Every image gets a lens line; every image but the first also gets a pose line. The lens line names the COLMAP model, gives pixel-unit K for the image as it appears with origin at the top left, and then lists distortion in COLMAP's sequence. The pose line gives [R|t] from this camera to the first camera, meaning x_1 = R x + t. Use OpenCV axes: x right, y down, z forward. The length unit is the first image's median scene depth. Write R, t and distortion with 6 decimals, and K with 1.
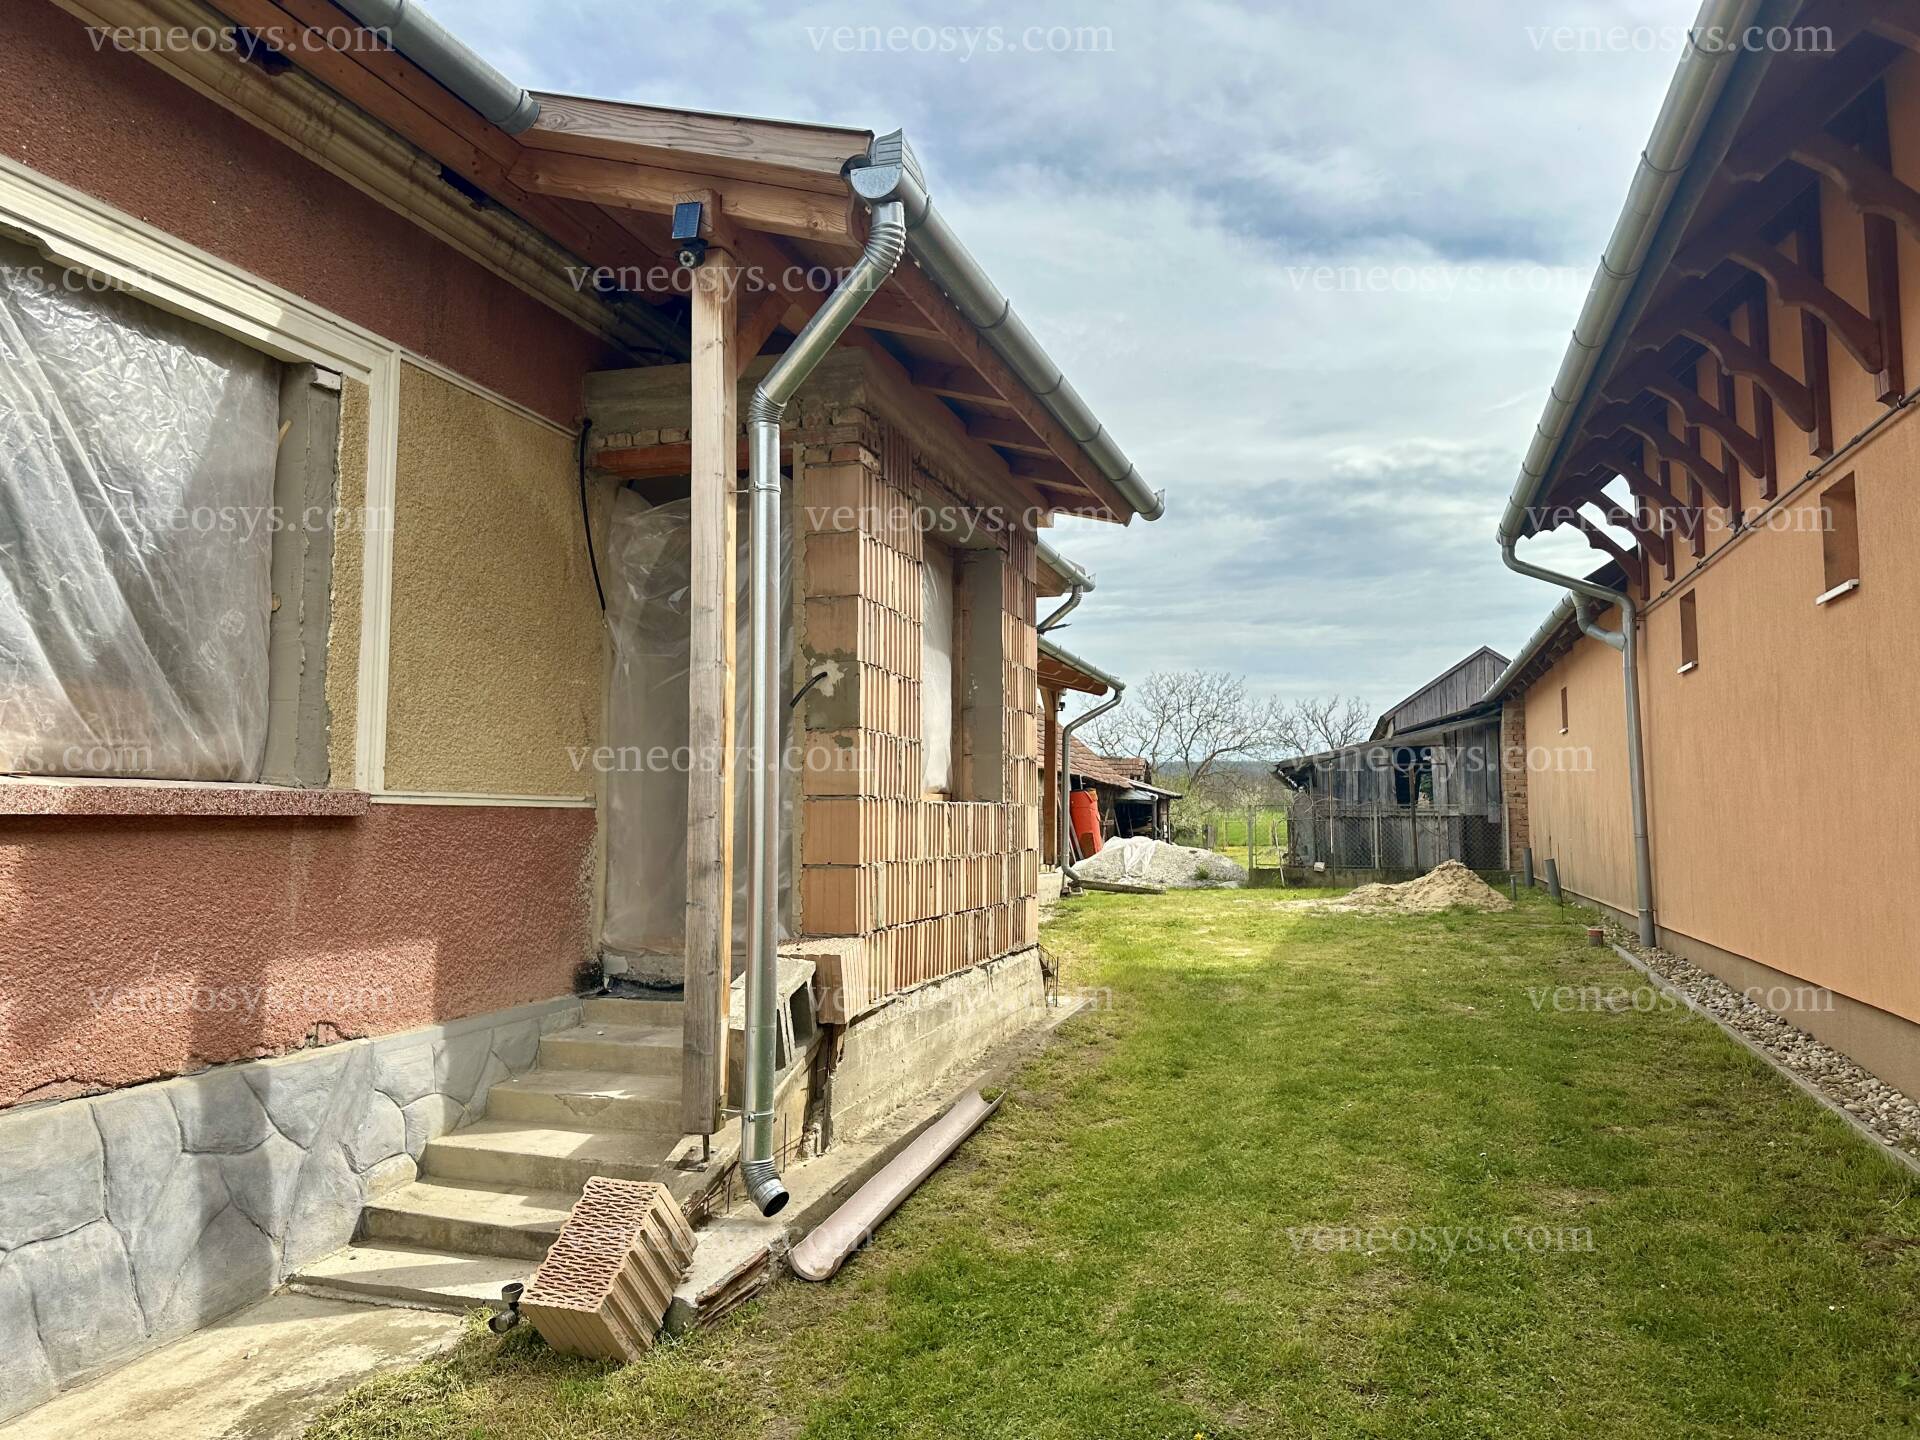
lens RADIAL K [[1343.4, 0, 960.0], [0, 1343.4, 720.0], [0, 0, 1]] dist [0.000700, 0.000492]
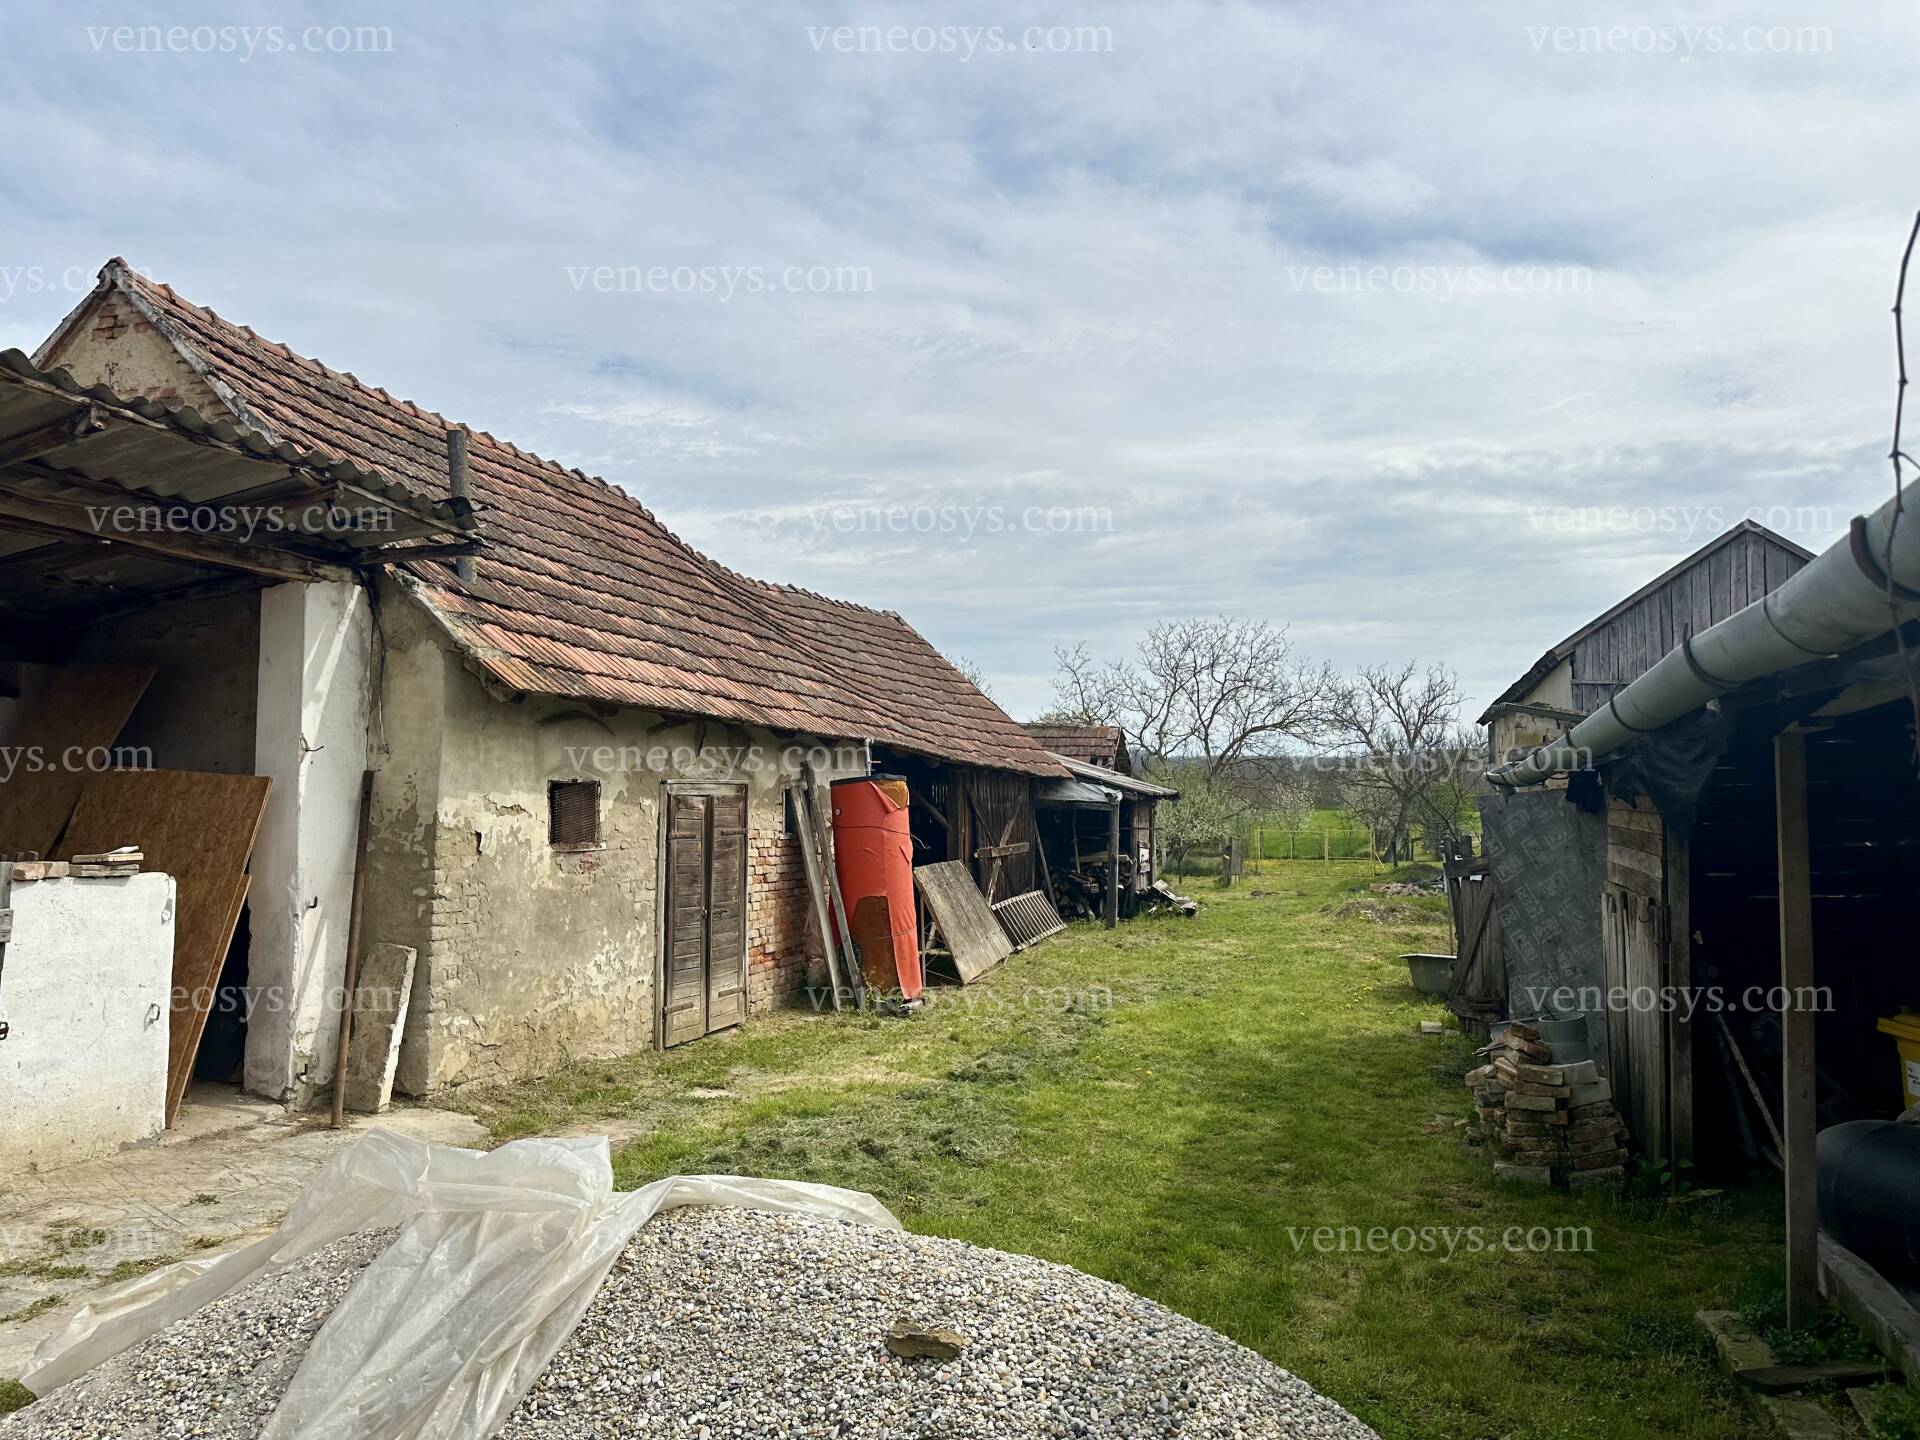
lens RADIAL K [[1343.4, 0, 960.0], [0, 1343.4, 720.0], [0, 0, 1]] dist [0.000700, 0.000492]
pose [[0.999533, 0.013859, -0.027251, 0.057046], [-0.013698, 0.999888, 0.006103, 0.015032], [0.027332, -0.005727, 0.999610, 0.280531]]
